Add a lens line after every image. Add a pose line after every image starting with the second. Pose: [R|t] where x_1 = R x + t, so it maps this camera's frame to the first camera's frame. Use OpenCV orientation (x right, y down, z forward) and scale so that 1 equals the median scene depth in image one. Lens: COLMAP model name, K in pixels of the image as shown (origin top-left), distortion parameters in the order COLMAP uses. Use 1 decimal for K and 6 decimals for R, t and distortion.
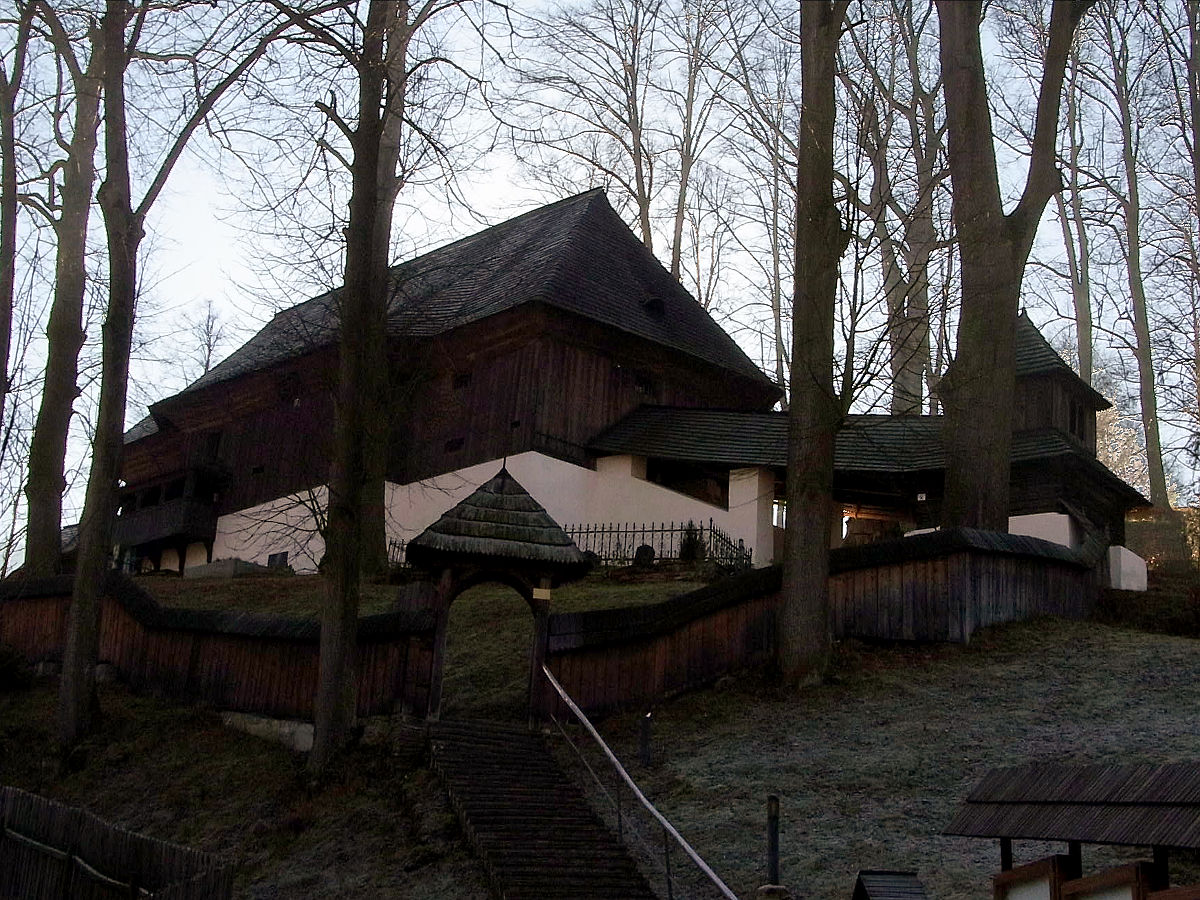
lens RADIAL K [[1564.3, 0, 601.7], [0, 1564.3, 449.8], [0, 0, 1]] dist [0.016265, 0.000000]
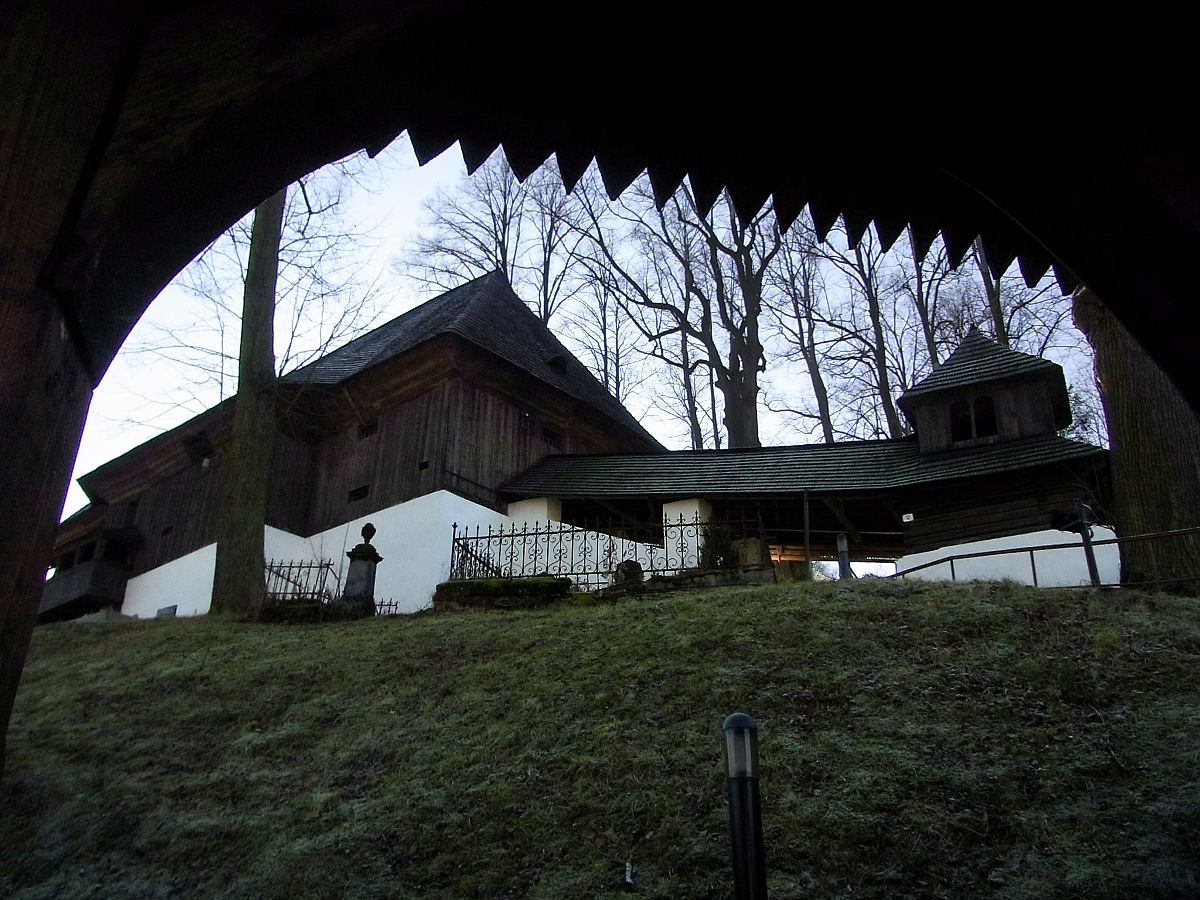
lens RADIAL K [[995.1, 0, 555.4], [0, 995.1, 448.7], [0, 0, 1]] dist [-0.081617, 0.000103]
pose [[0.995190, 0.000813, 0.097965, -0.033960], [0.010851, 0.992898, -0.118472, 0.044257], [-0.097365, 0.118965, 0.988113, 0.387222]]
